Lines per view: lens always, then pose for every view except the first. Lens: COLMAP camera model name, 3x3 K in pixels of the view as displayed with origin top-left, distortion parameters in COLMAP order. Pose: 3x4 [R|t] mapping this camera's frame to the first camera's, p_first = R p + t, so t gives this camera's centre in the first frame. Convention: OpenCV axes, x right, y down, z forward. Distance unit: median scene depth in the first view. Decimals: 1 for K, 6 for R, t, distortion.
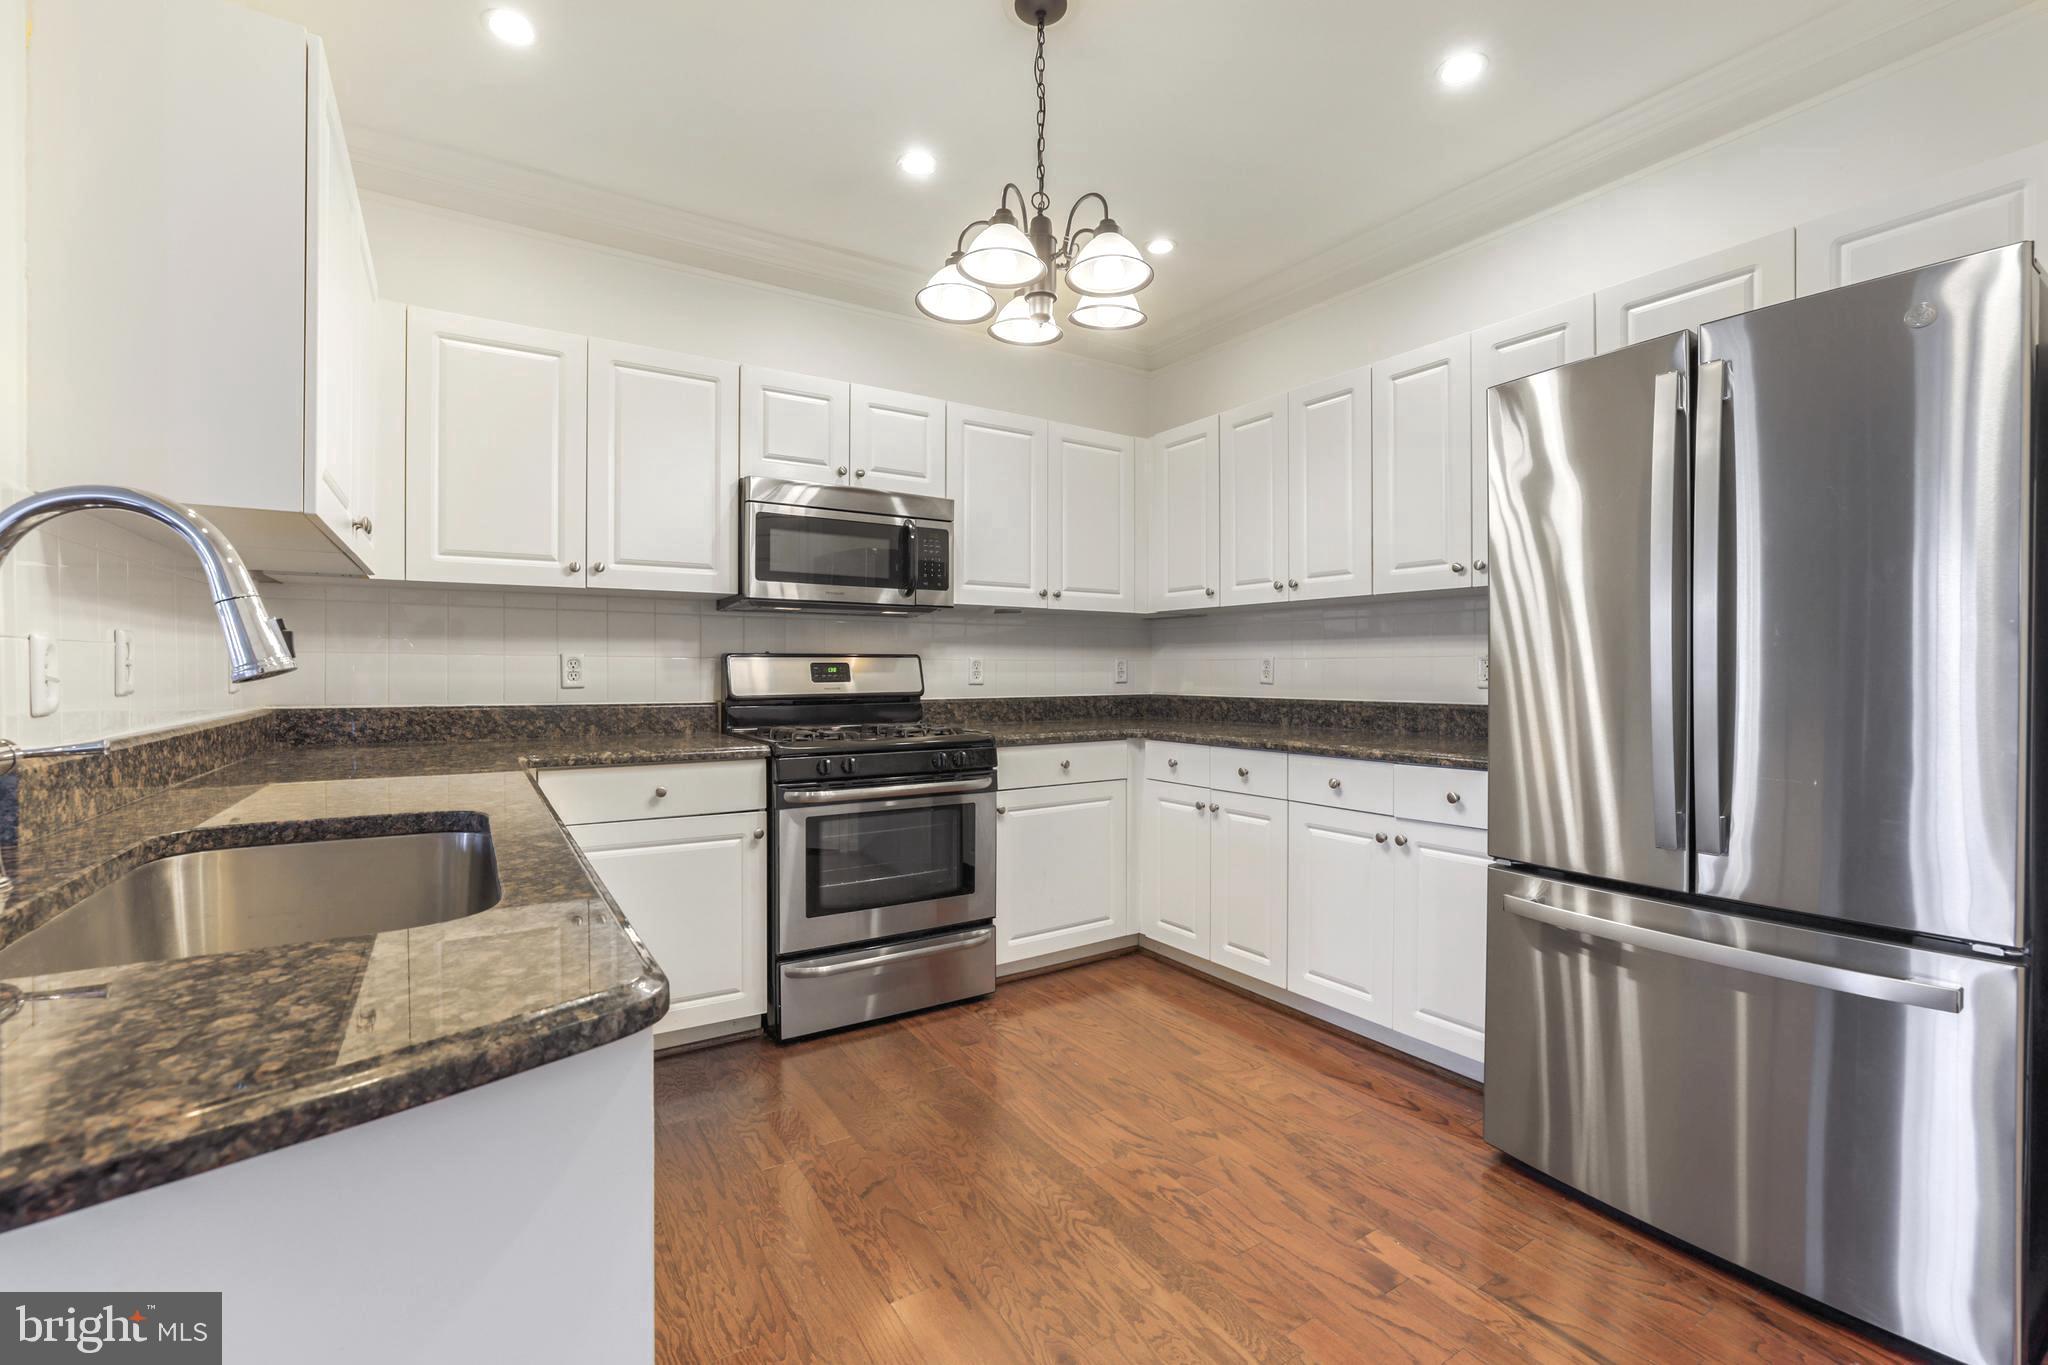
lens RADIAL K [[897.6, 0, 1057.7], [0, 897.6, 674.0], [0, 0, 1]] dist [-0.001056, 0.001316]
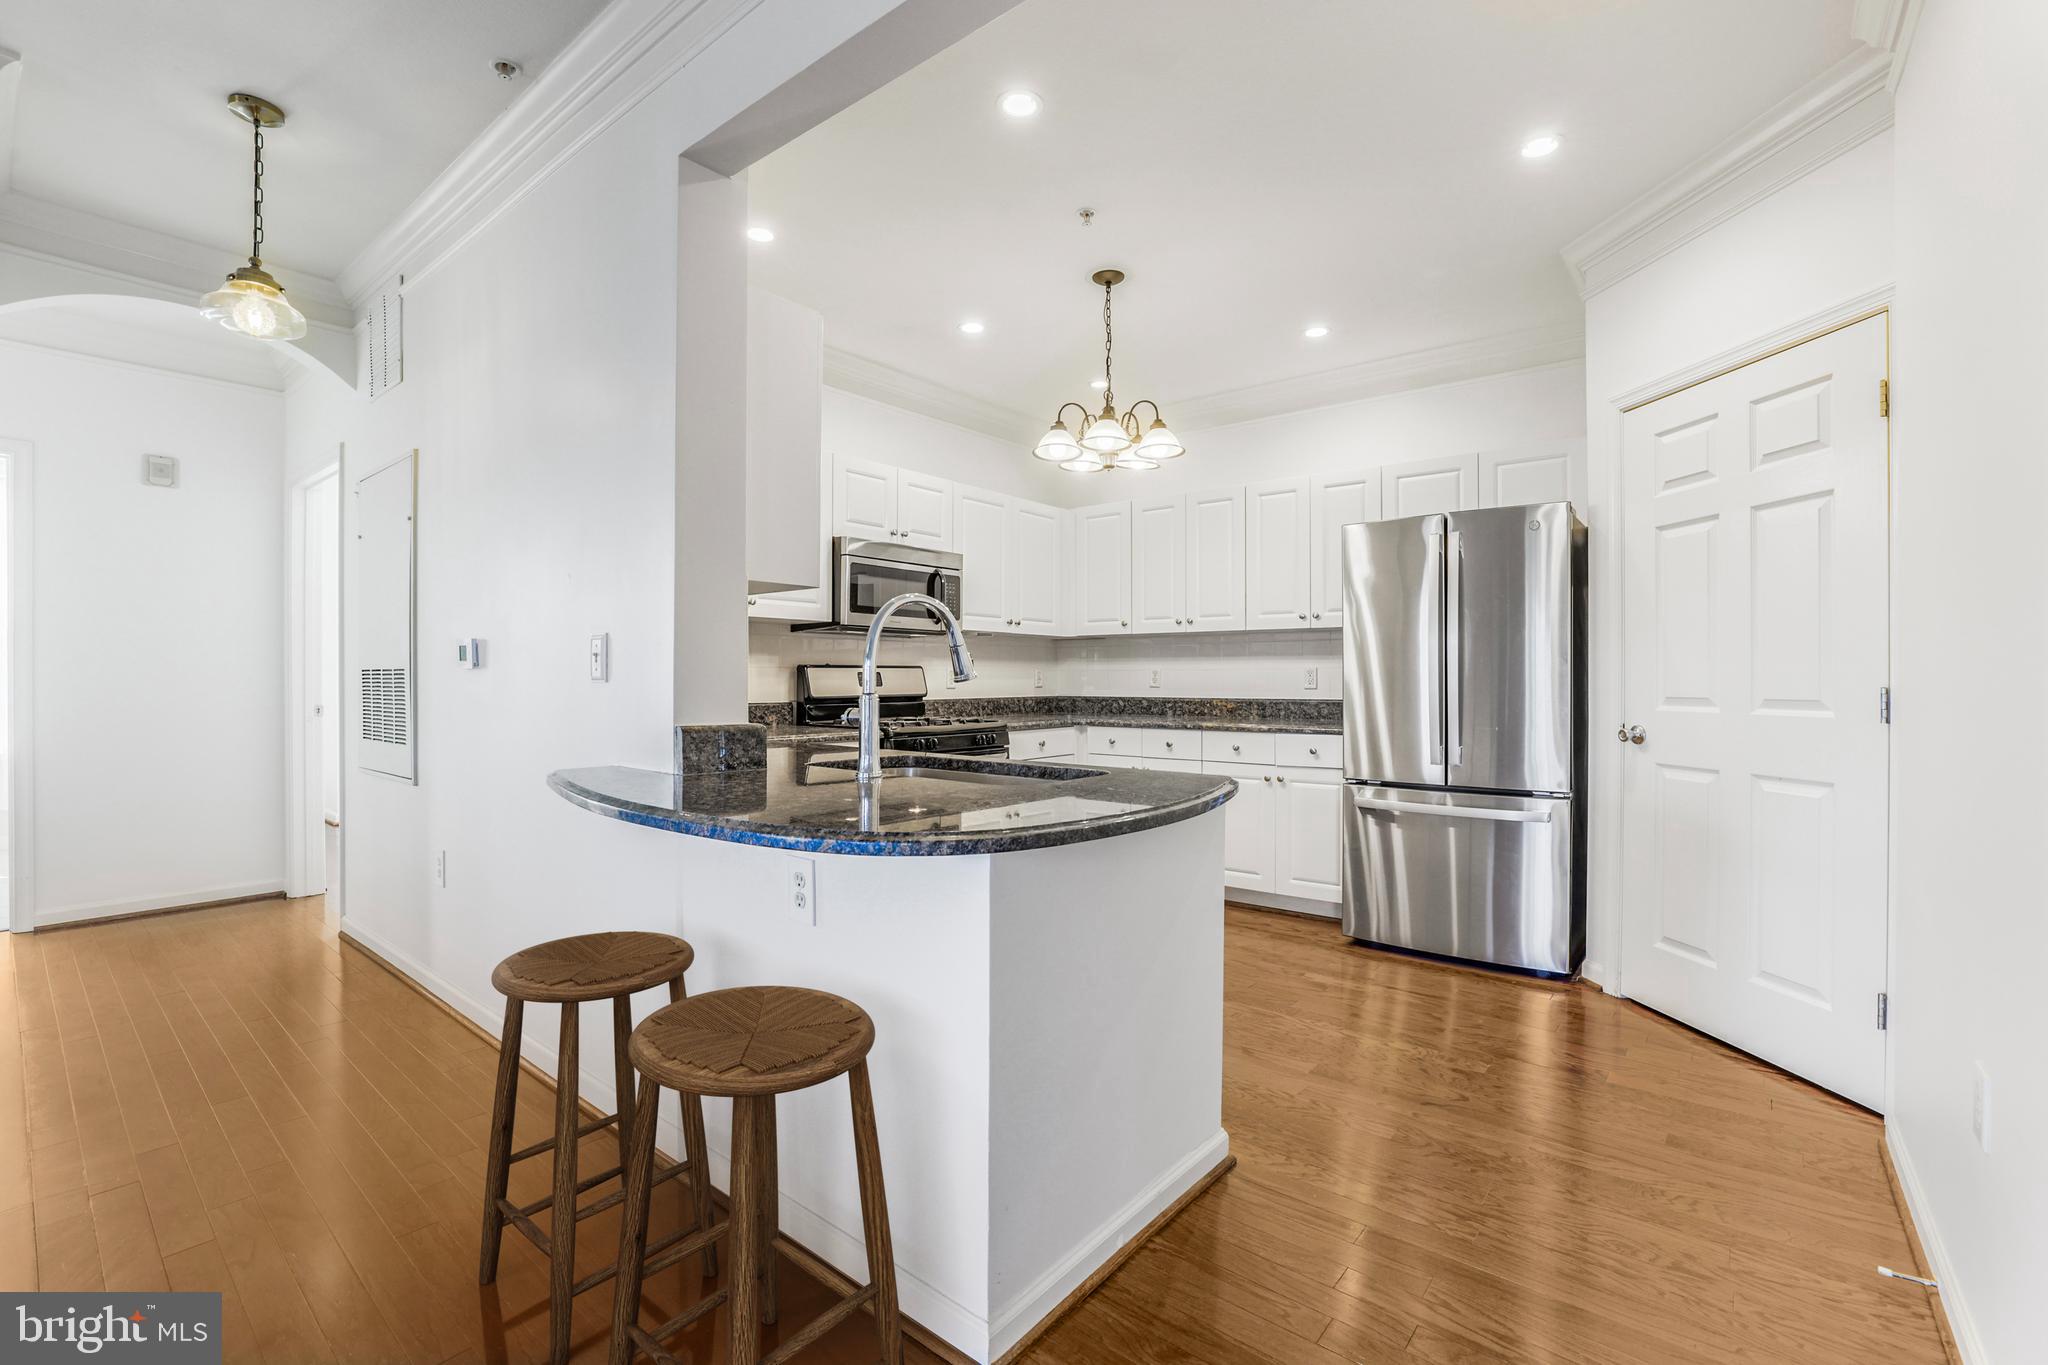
lens RADIAL K [[897.6, 0, 1069.8], [0, 897.6, 690.6], [0, 0, 1]] dist [-0.001056, 0.001316]
pose [[0.947711, -0.003701, 0.319109, -0.419078], [-0.000200, 0.999926, 0.012191, -0.001734], [-0.319130, -0.011617, 0.947640, -0.377423]]
